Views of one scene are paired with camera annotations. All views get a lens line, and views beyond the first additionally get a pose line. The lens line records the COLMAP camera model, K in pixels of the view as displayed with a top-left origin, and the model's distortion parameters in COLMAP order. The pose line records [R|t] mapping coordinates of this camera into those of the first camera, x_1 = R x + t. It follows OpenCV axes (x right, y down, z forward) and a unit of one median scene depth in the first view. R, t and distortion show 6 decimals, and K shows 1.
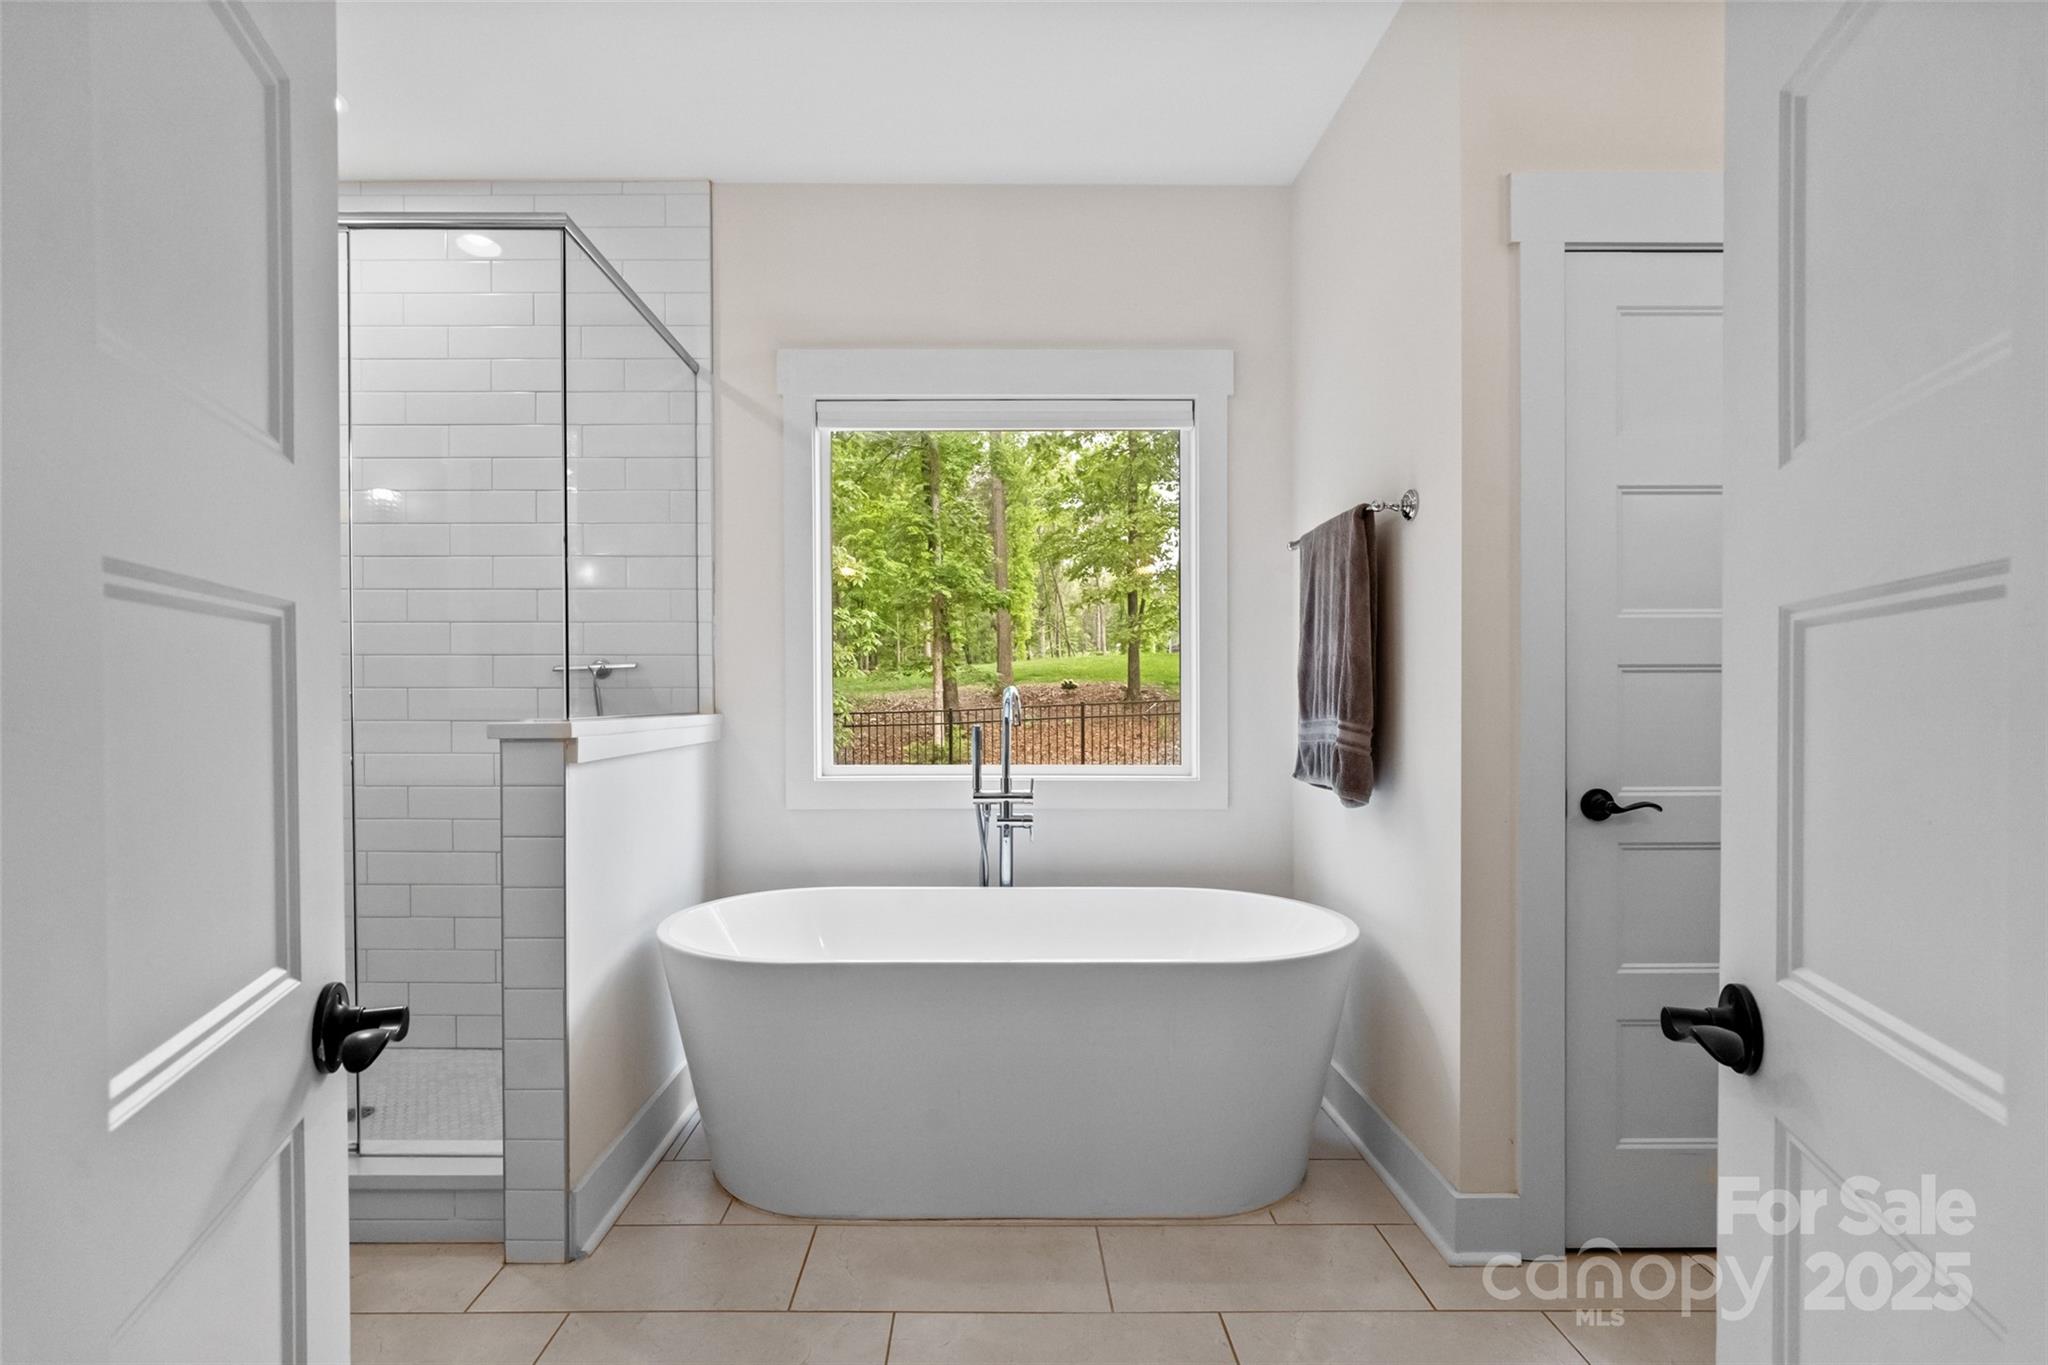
lens RADIAL K [[992.4, 0, 1014.3], [0, 992.4, 712.0], [0, 0, 1]] dist [-0.001405, 0.000089]
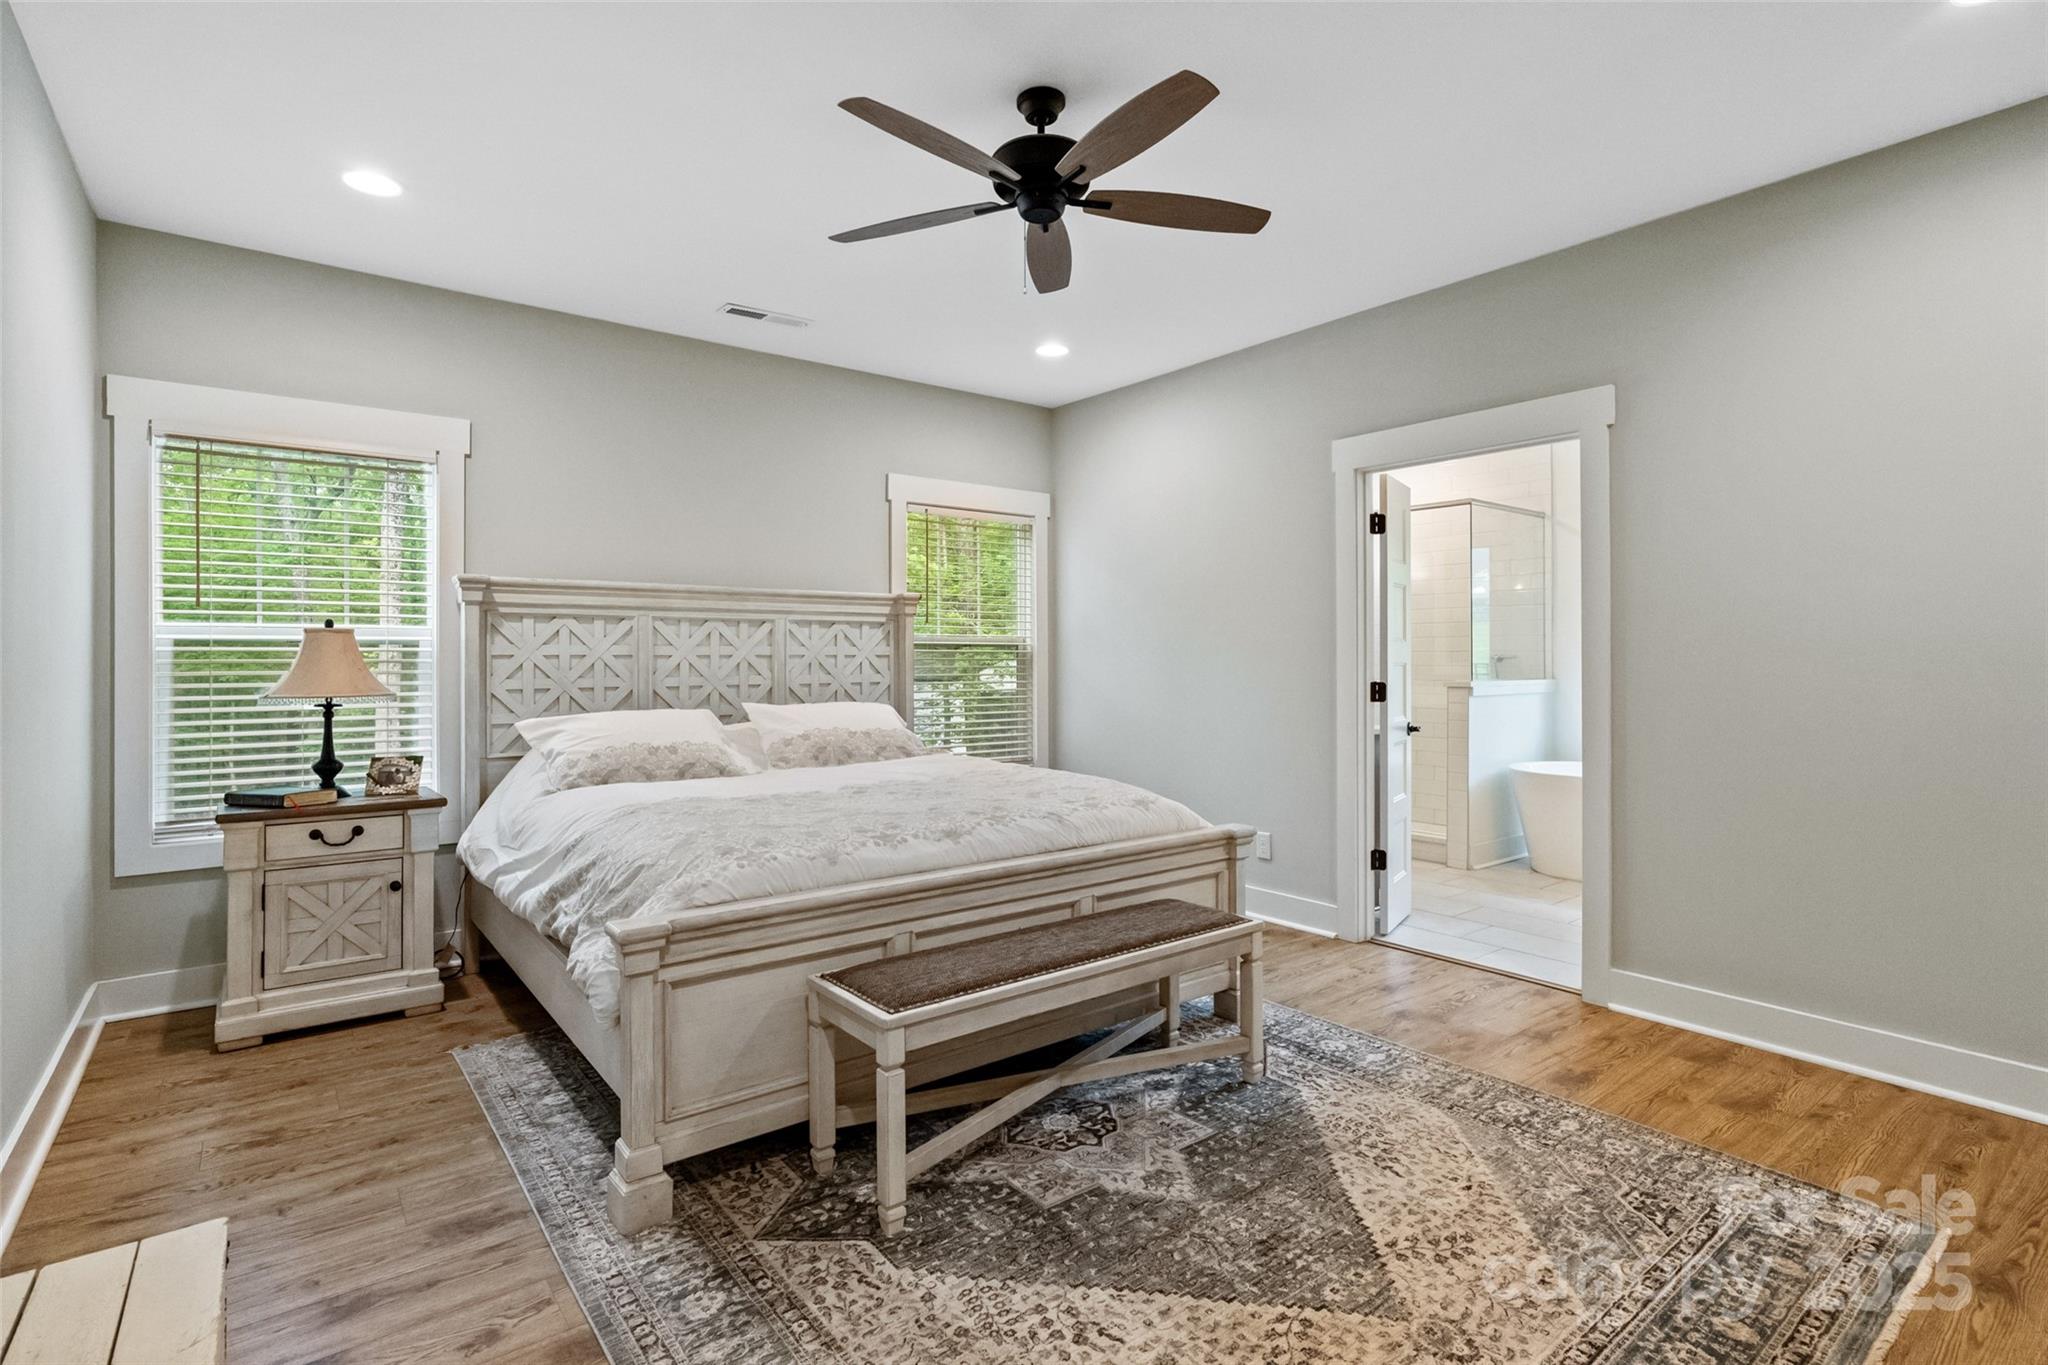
lens RADIAL K [[973.2, 0, 1018.7], [0, 973.2, 663.0], [0, 0, 1]] dist [-0.002107, 0.000058]
pose [[0.599689, 0.001776, -0.800231, 0.958744], [-0.009850, 0.999938, -0.005162, -0.014544], [0.800173, 0.010978, 0.599669, -1.627709]]
